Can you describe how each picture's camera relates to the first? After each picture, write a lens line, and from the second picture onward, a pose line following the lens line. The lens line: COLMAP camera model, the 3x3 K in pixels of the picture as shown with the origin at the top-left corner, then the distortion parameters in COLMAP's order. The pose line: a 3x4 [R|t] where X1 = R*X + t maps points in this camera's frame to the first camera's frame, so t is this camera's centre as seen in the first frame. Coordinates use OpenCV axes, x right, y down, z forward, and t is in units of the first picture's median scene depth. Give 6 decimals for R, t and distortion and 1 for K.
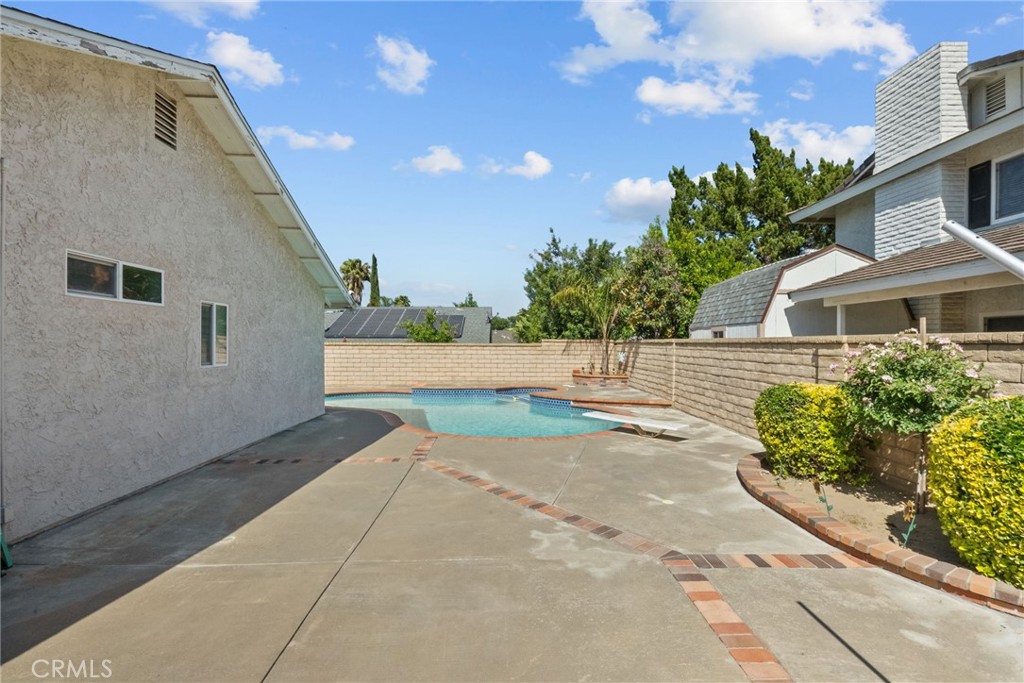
lens RADIAL K [[461.9, 0, 509.9], [0, 461.9, 339.6], [0, 0, 1]] dist [0.002952, -0.000196]
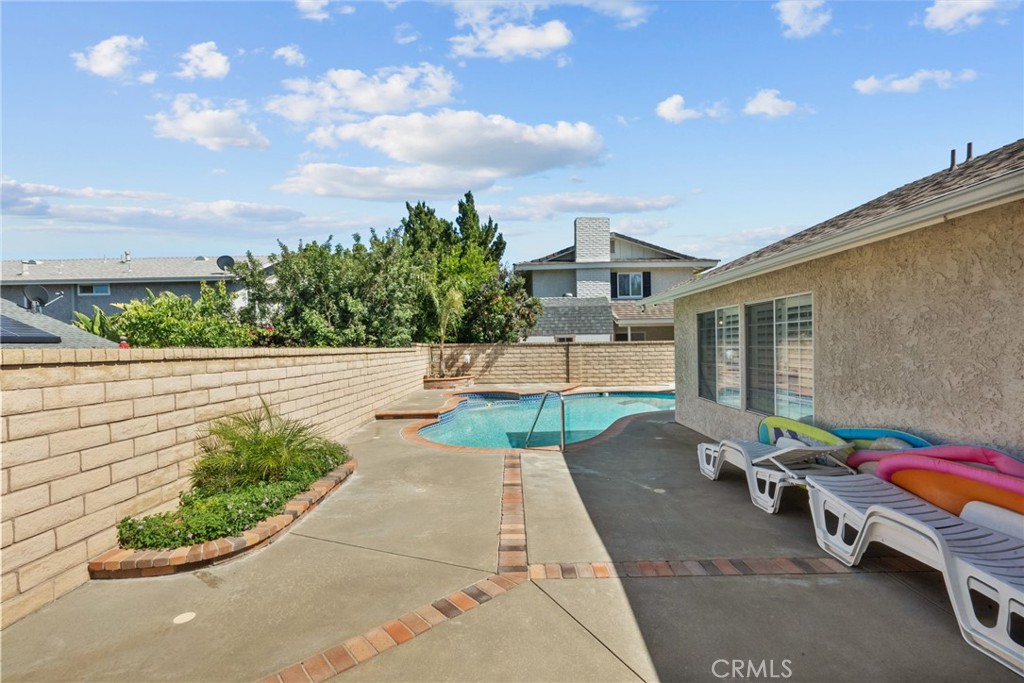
lens RADIAL K [[461.9, 0, 511.5], [0, 461.9, 347.2], [0, 0, 1]] dist [0.002952, -0.000196]
pose [[0.026970, -0.000751, 0.999636, -1.796200], [0.009623, 0.999954, 0.000491, 0.020138], [-0.999590, 0.009606, 0.026976, 1.779021]]
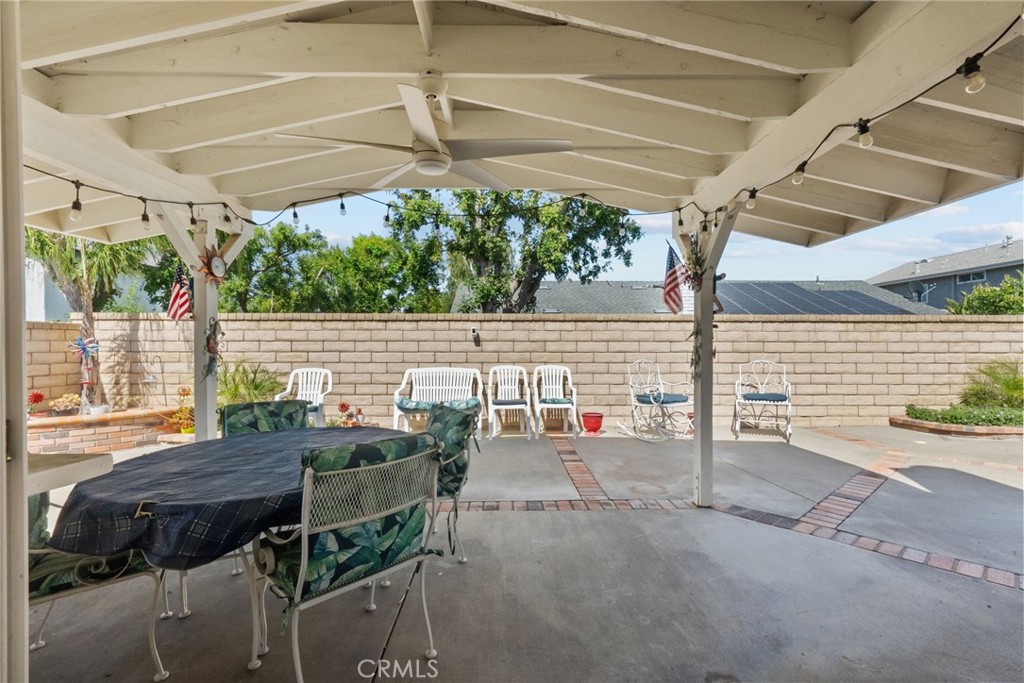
lens RADIAL K [[461.9, 0, 518.6], [0, 461.9, 348.1], [0, 0, 1]] dist [0.002952, -0.000196]
pose [[0.999997, -0.001654, -0.001770, -2.101088], [0.001682, 0.999872, 0.015901, 0.068205], [0.001744, -0.015904, 0.999872, 1.277932]]
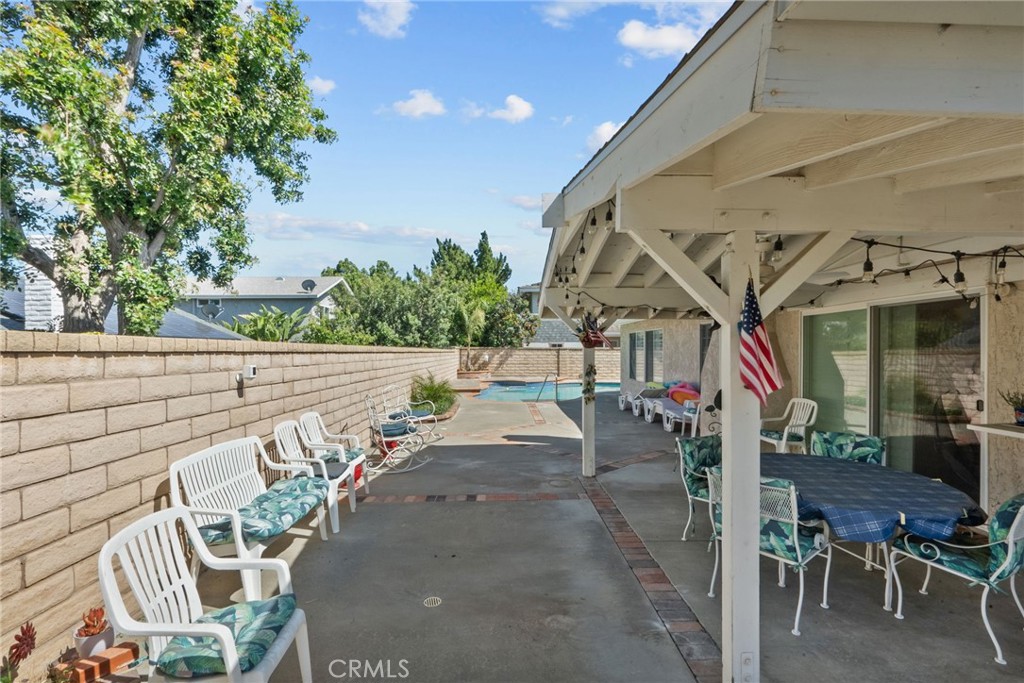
lens RADIAL K [[461.9, 0, 509.3], [0, 461.9, 346.8], [0, 0, 1]] dist [0.002952, -0.000196]
pose [[0.009478, 0.008594, 0.999918, -2.700563], [-0.006782, 0.999941, -0.008530, 0.024562], [-0.999932, -0.006701, 0.009535, 1.872636]]
